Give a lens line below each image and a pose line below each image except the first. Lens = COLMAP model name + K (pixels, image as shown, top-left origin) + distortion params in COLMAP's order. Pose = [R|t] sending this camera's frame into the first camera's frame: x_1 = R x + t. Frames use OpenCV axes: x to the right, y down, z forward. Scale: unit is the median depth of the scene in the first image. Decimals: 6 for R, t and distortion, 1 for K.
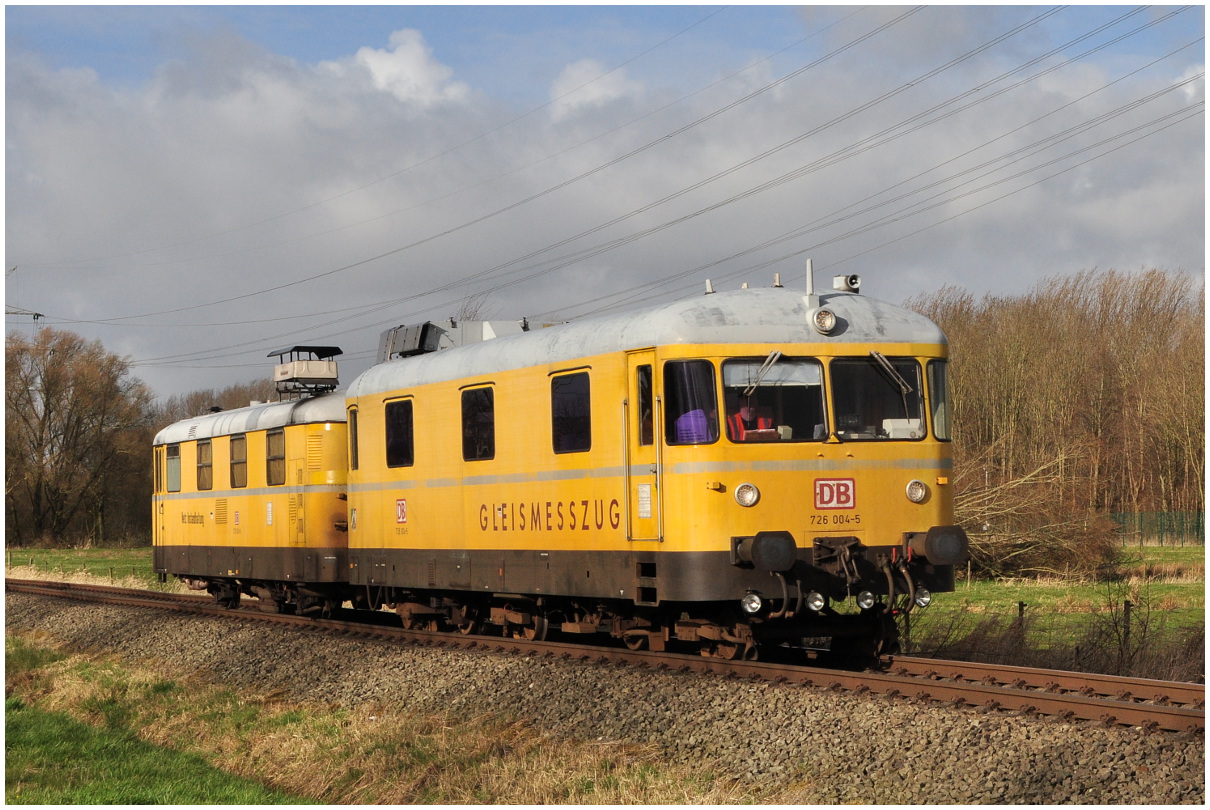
lens RADIAL K [[2239.9, 0, 686.9], [0, 2239.9, 365.5], [0, 0, 1]] dist [0.032264, 0.000000]
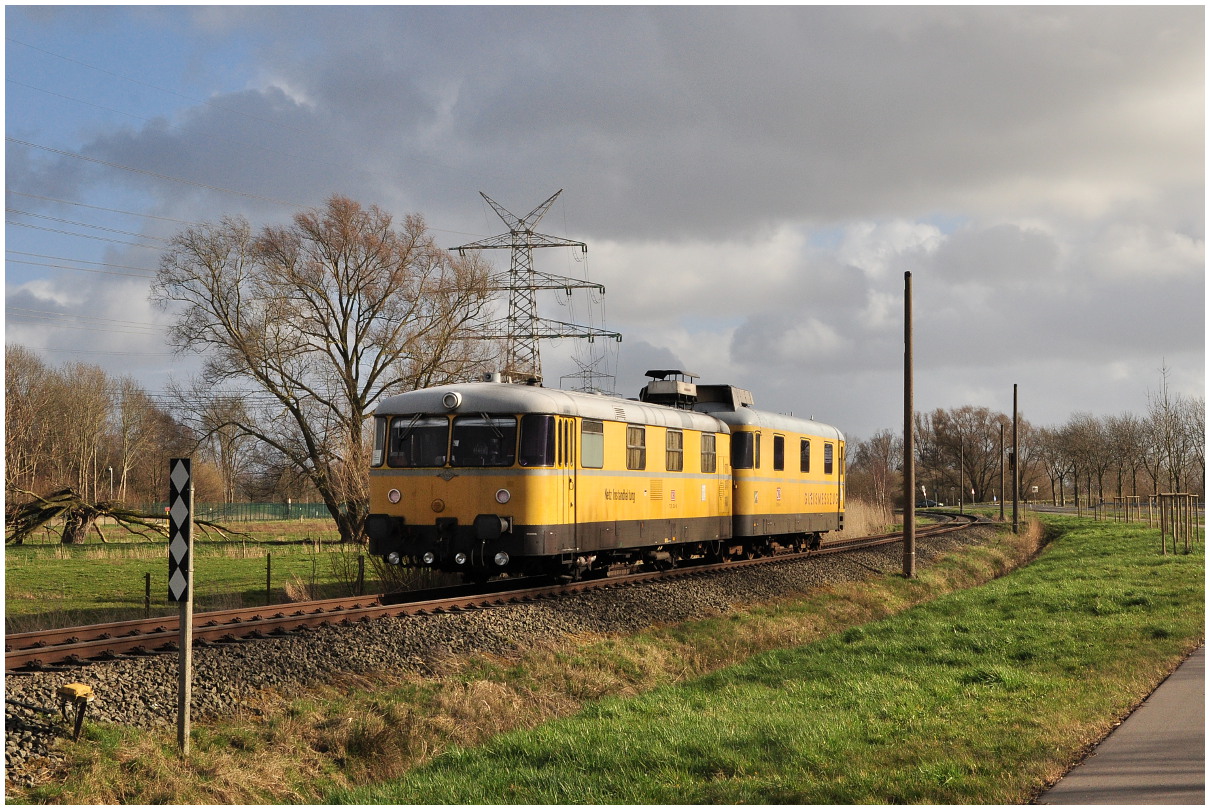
lens RADIAL K [[1826.7, 0, 613.2], [0, 1826.7, 406.4], [0, 0, 1]] dist [-0.103270, 0.000000]
pose [[-0.698838, 0.058682, 0.712868, -0.893792], [-0.029685, 0.993391, -0.110875, 0.131233], [-0.714663, -0.098645, -0.692478, 1.721390]]
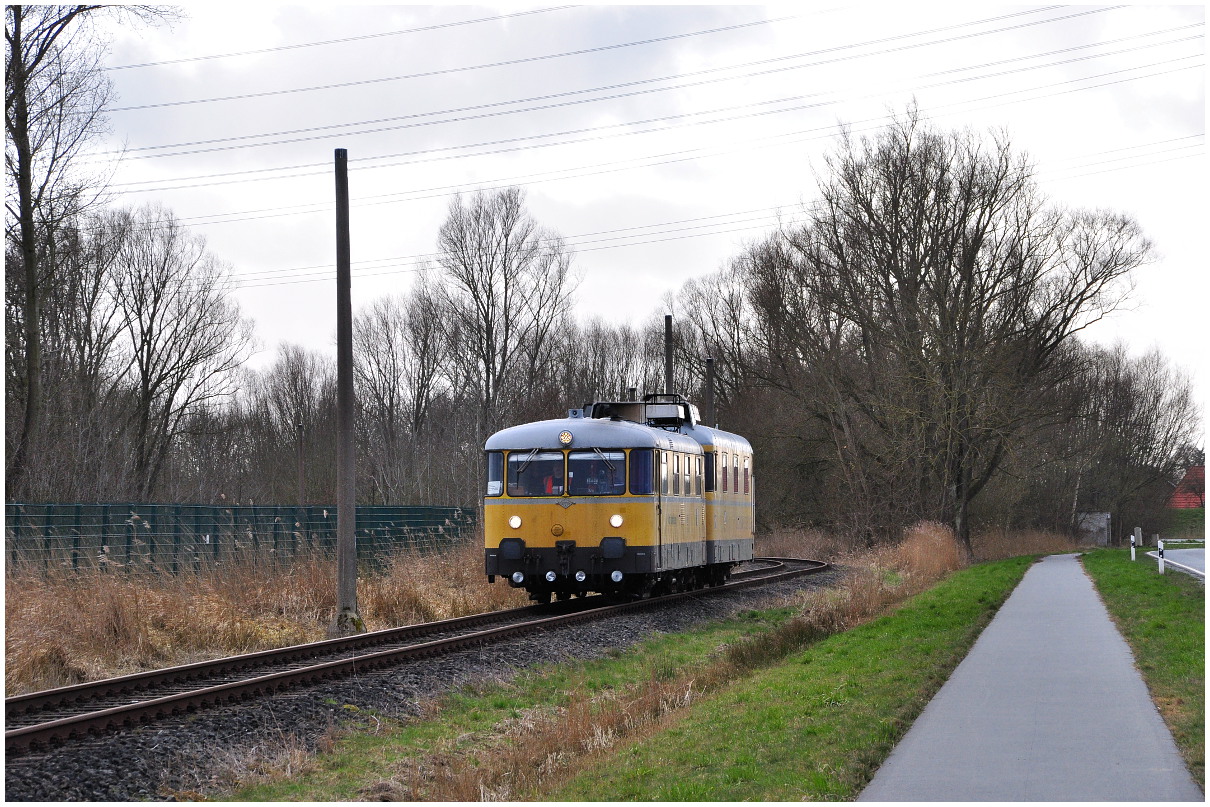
lens RADIAL K [[5759.6, 0, 604.9], [0, 5759.6, 403.5], [0, 0, 1]] dist [-0.279407, 0.000000]
pose [[-0.848978, 0.044699, 0.526535, -1.826333], [-0.001903, 0.996151, -0.087635, 0.280812], [-0.528425, -0.075402, -0.845625, 3.693828]]
